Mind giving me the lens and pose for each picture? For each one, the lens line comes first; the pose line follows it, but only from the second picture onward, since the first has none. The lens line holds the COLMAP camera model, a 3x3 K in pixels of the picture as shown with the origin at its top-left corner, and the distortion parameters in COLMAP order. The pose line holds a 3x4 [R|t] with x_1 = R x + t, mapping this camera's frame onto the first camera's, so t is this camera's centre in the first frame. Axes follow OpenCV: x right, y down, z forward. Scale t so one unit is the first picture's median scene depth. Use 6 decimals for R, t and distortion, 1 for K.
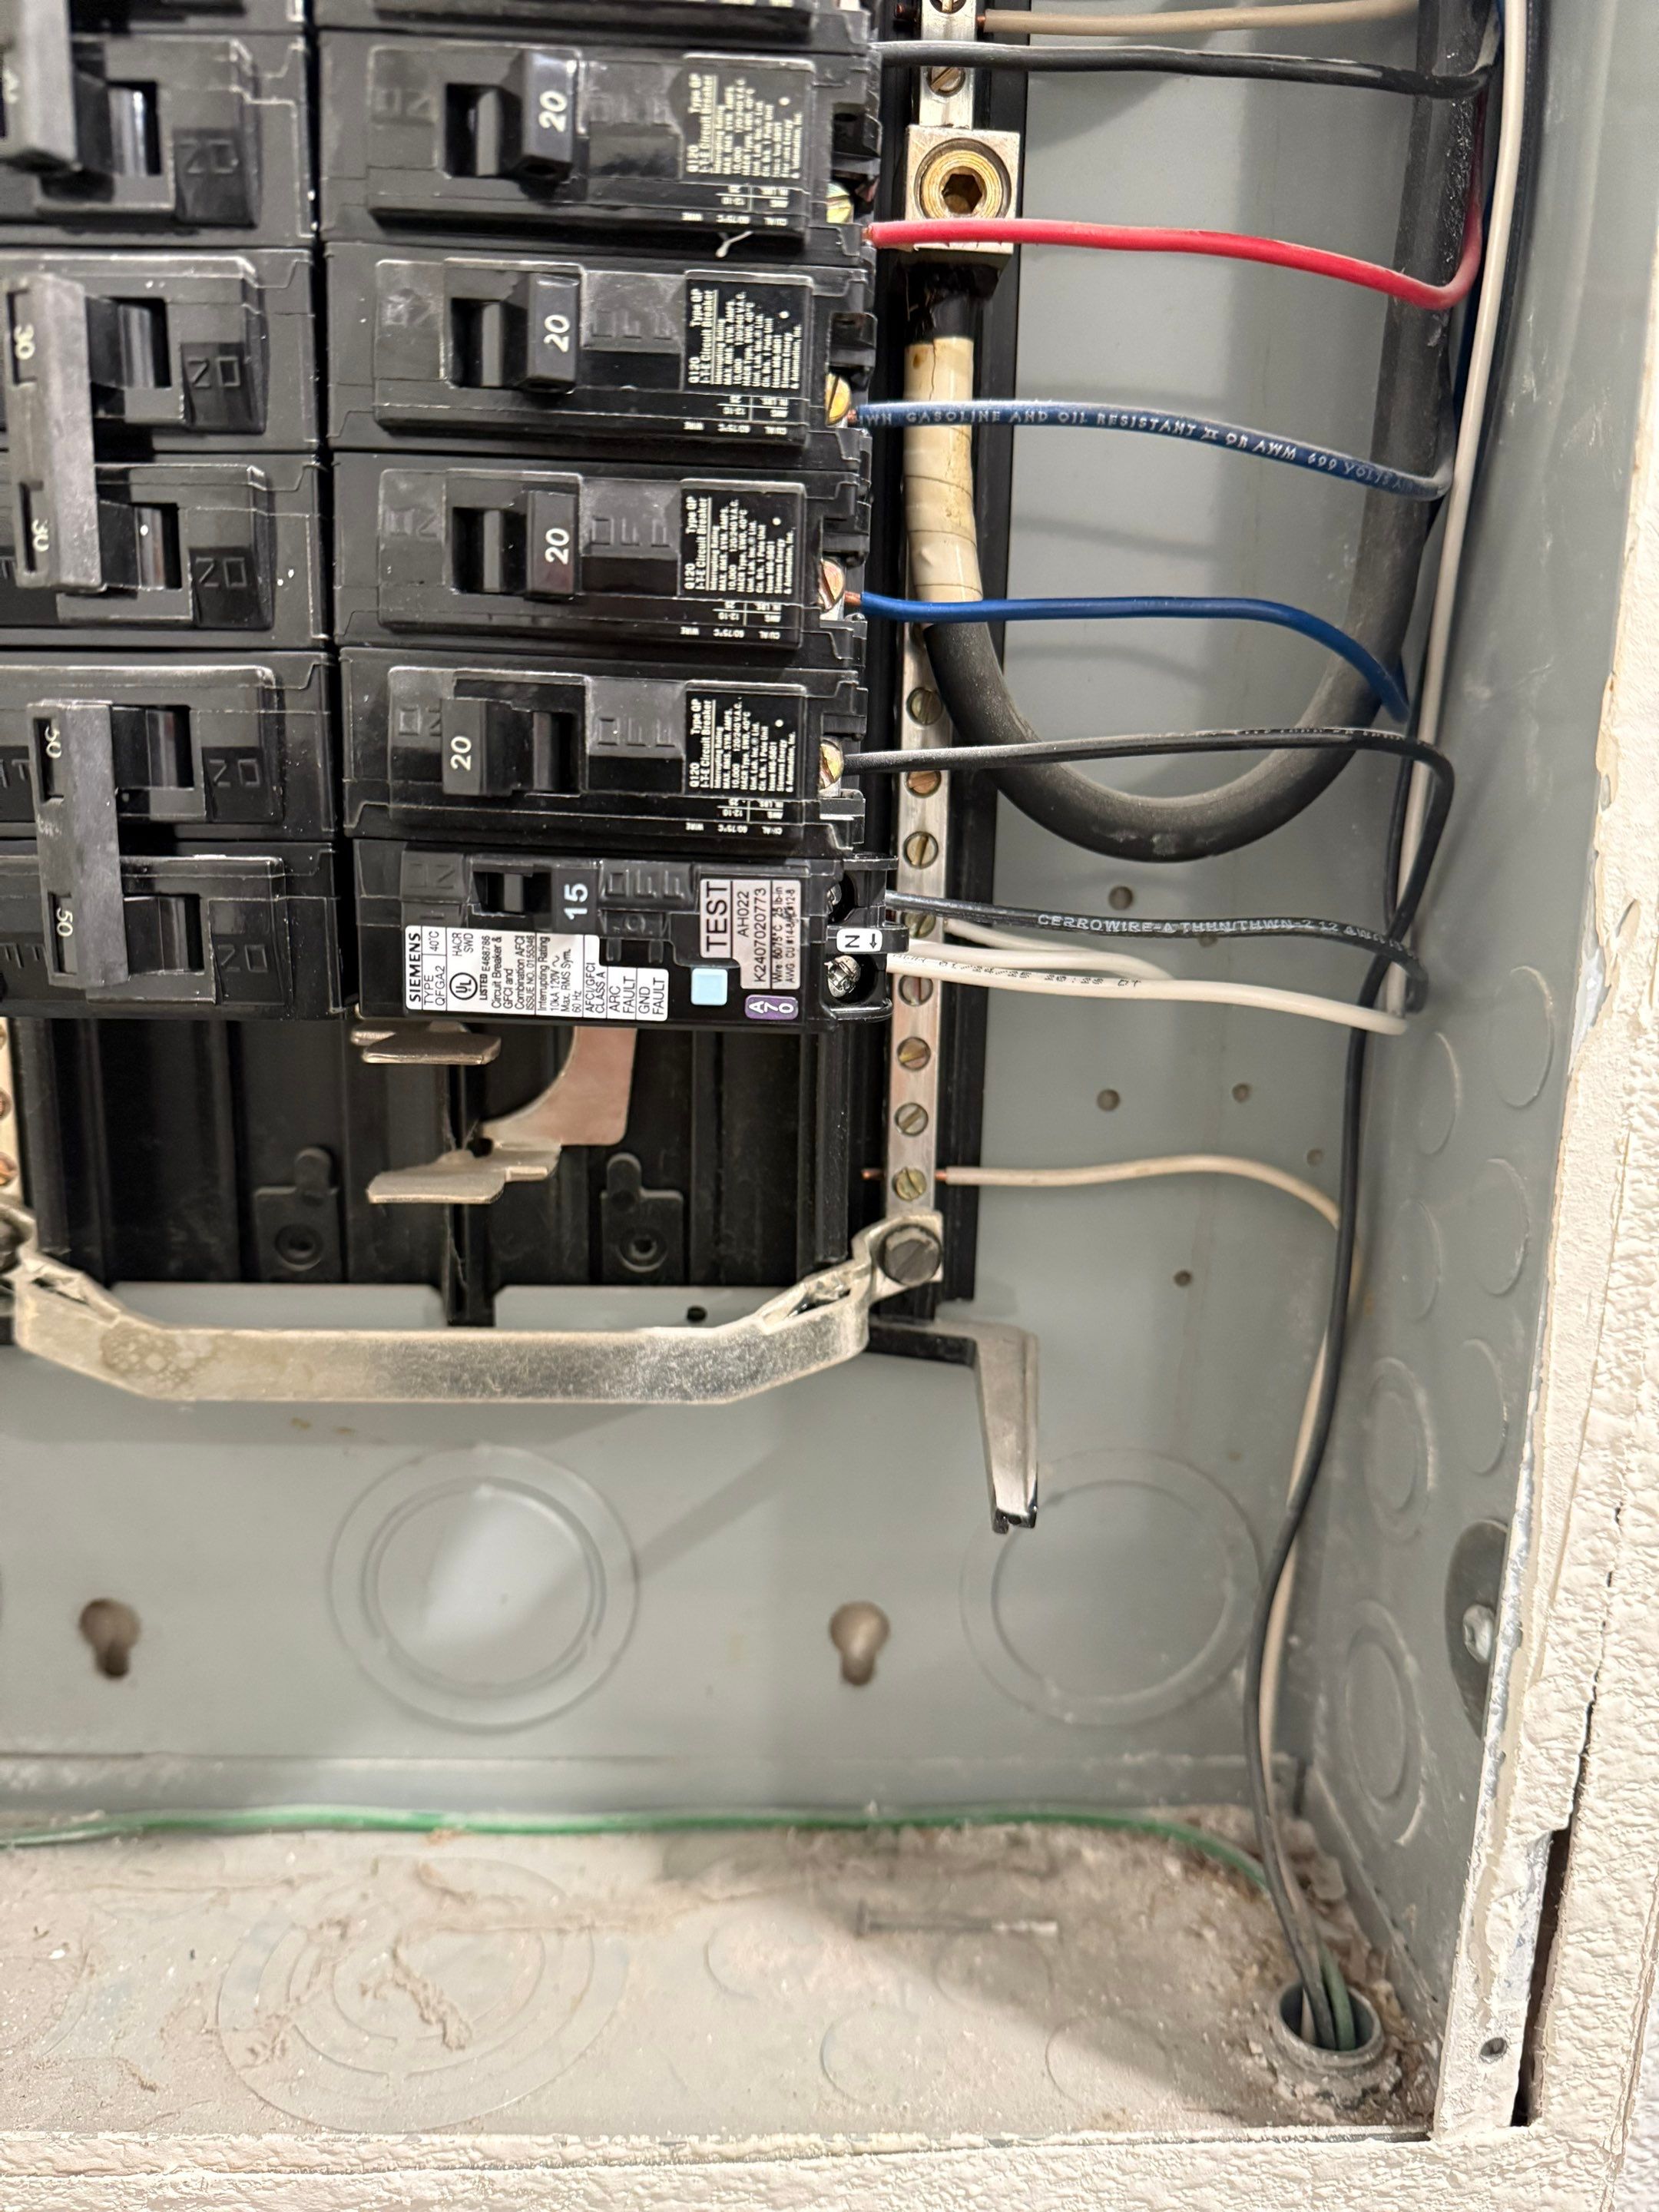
lens RADIAL K [[1488.0, 0, 835.6], [0, 1488.0, 1178.5], [0, 0, 1]] dist [-0.012465, -0.002920]
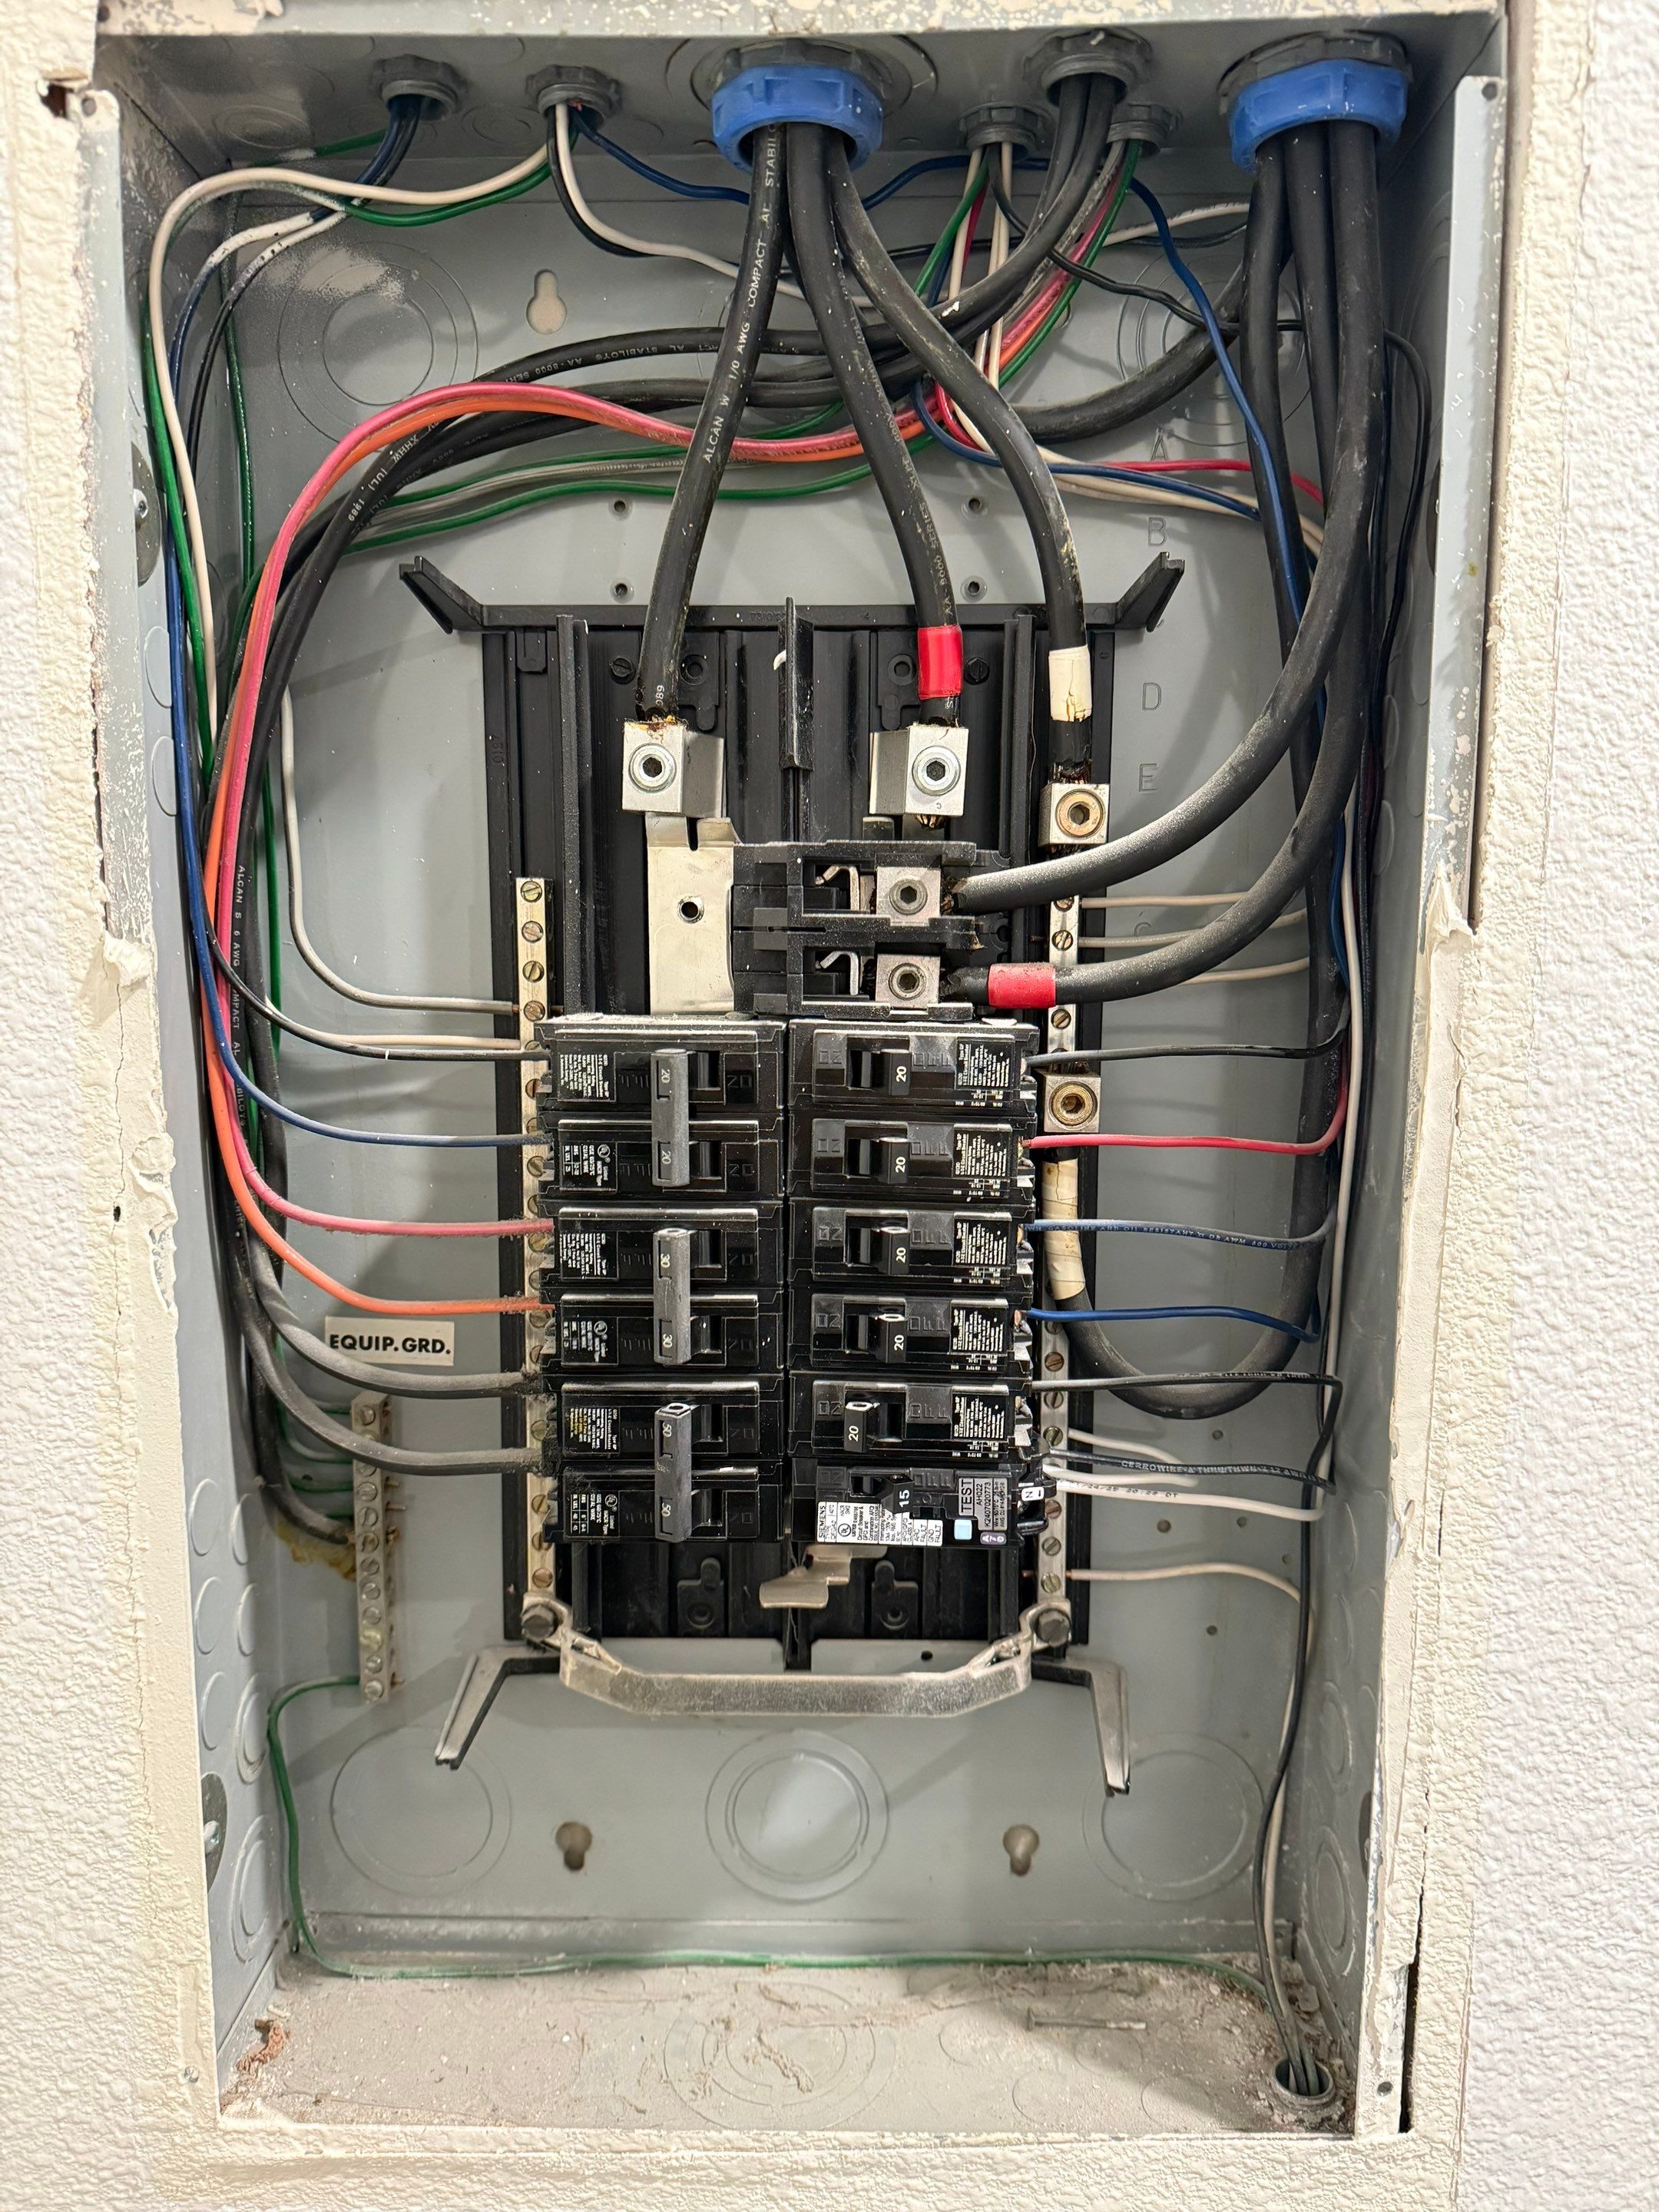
lens RADIAL K [[1602.8, 0, 831.1], [0, 1602.8, 1143.8], [0, 0, 1]] dist [0.008108, 0.000101]
pose [[0.999467, -0.011306, -0.030625, -0.154222], [0.008981, 0.997142, -0.075012, -0.396590], [0.031385, 0.074697, 0.996712, -0.996961]]
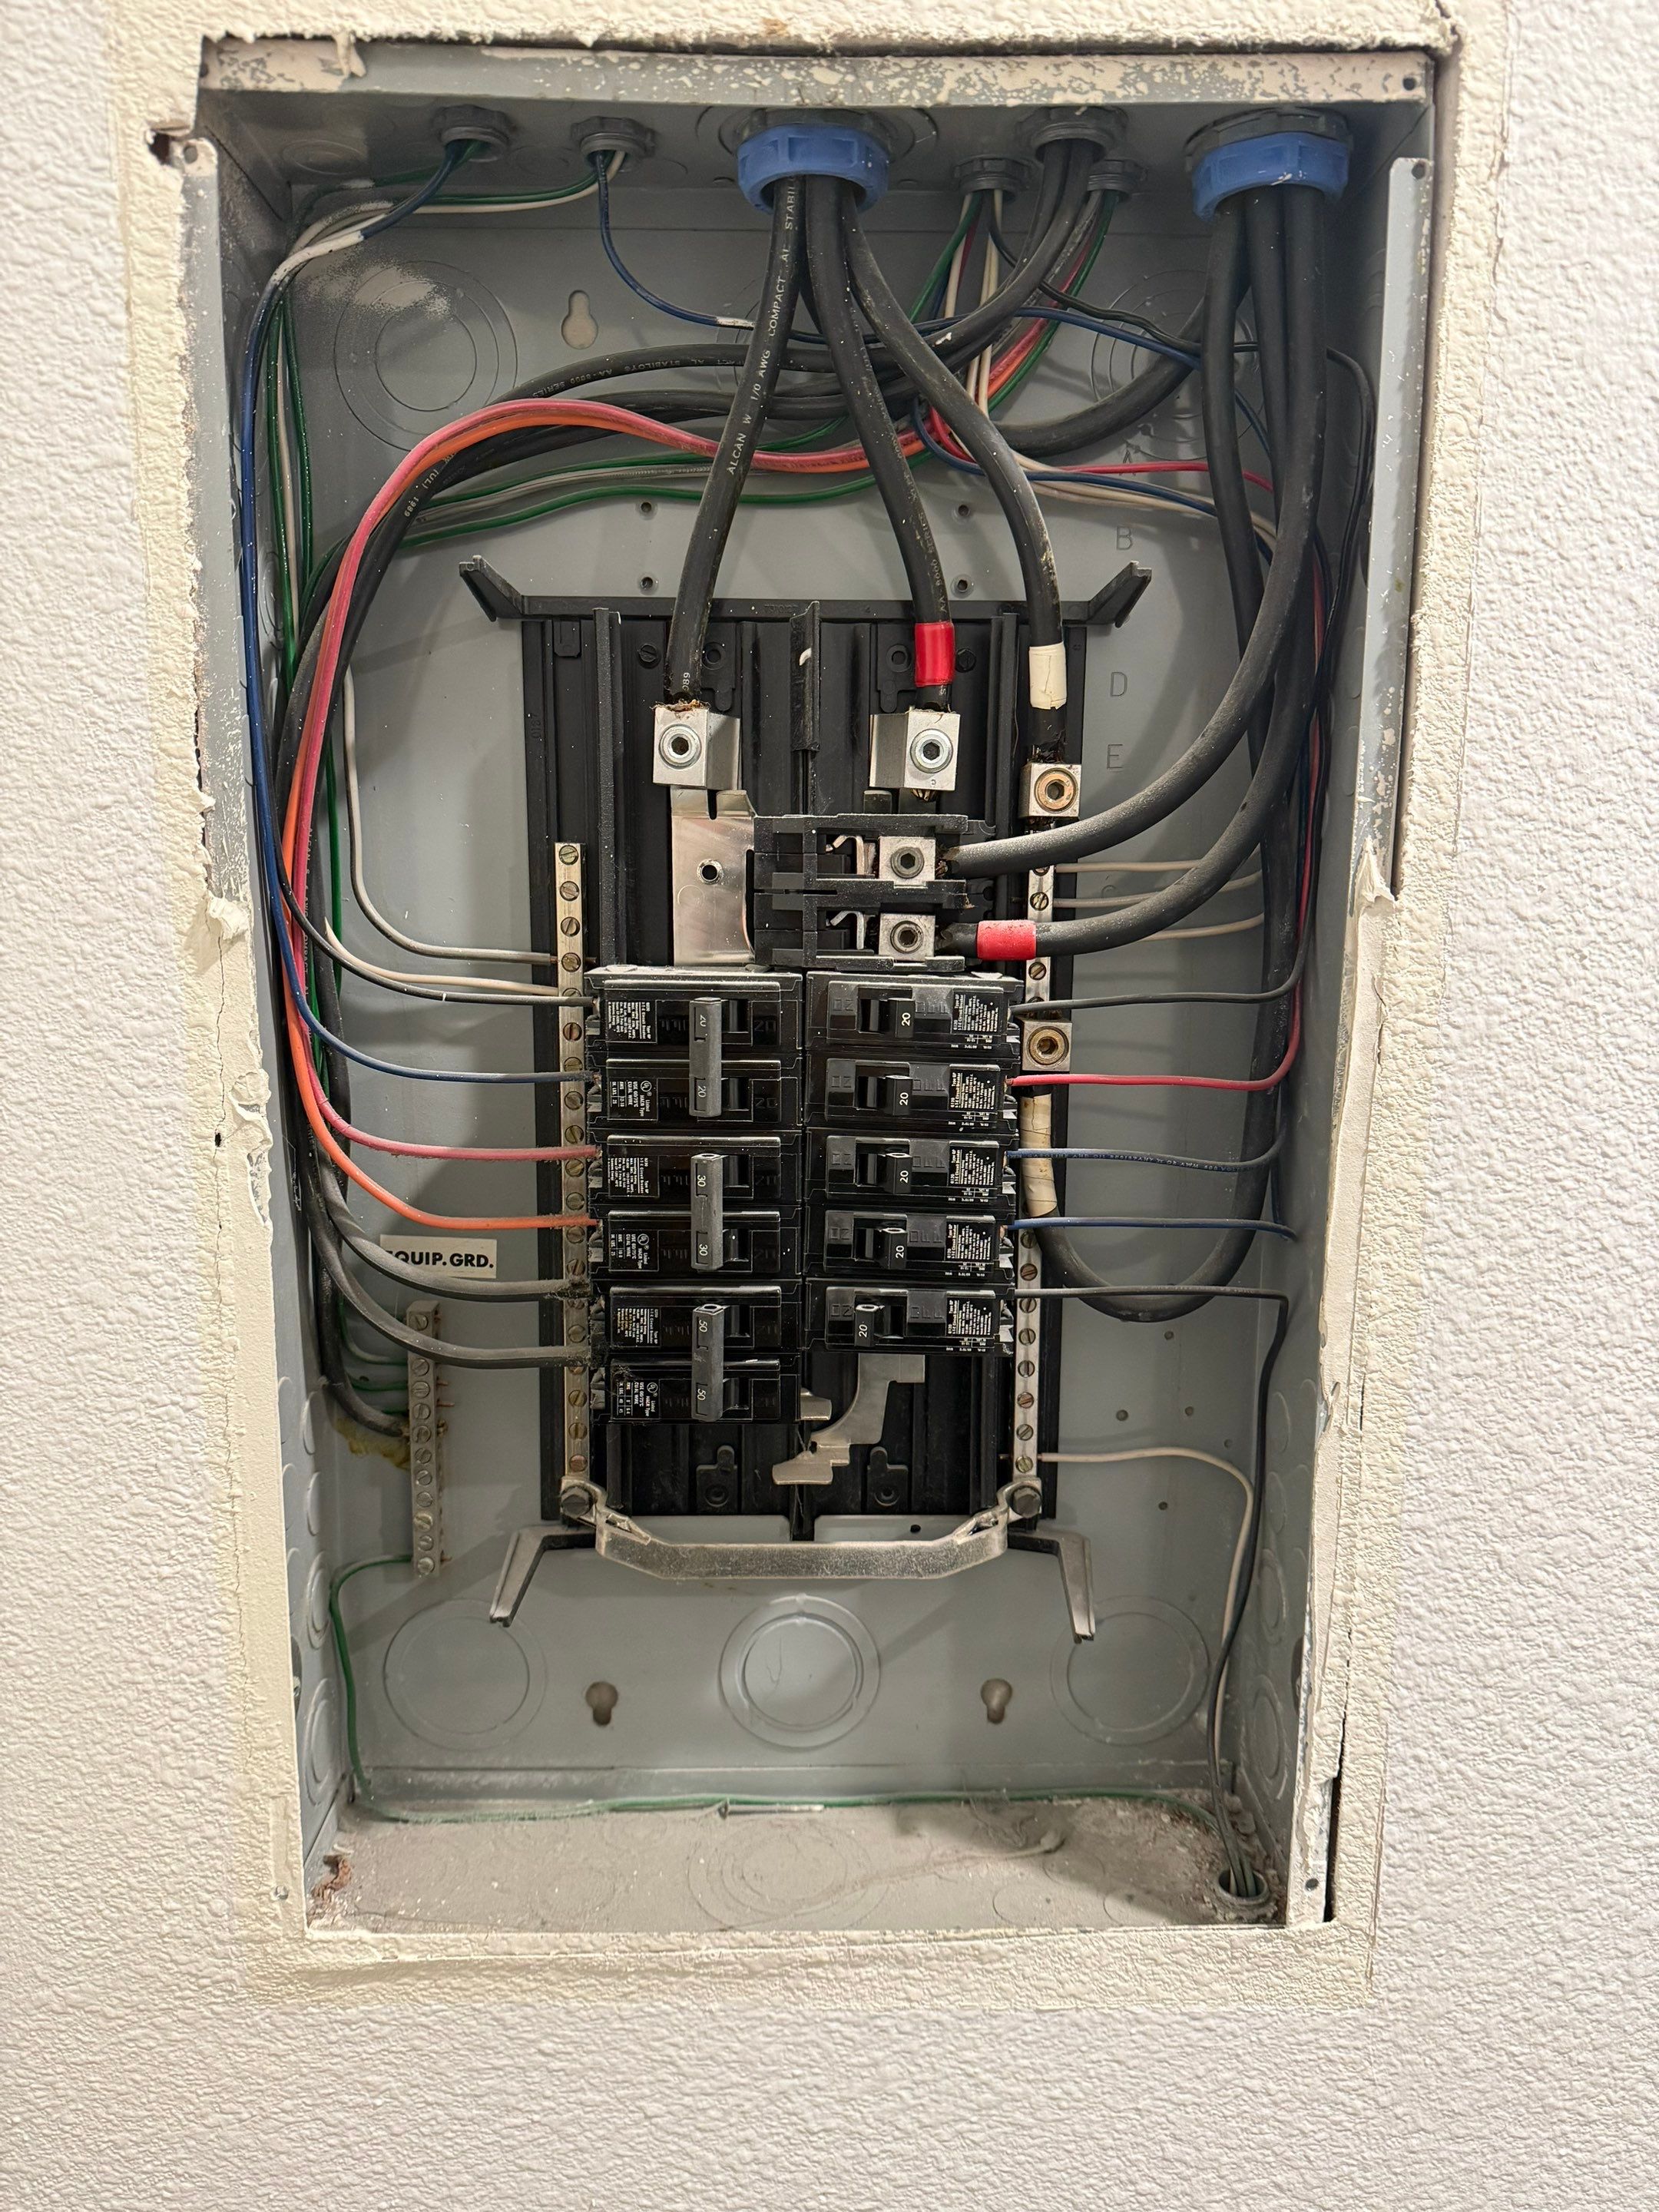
lens RADIAL K [[1633.1, 0, 819.0], [0, 1633.1, 1140.1], [0, 0, 1]] dist [0.027376, -0.014050]
pose [[0.999916, -0.011078, 0.006791, -0.252791], [0.011371, 0.998935, -0.044707, -0.359891], [-0.006288, 0.044780, 0.998977, -1.300517]]
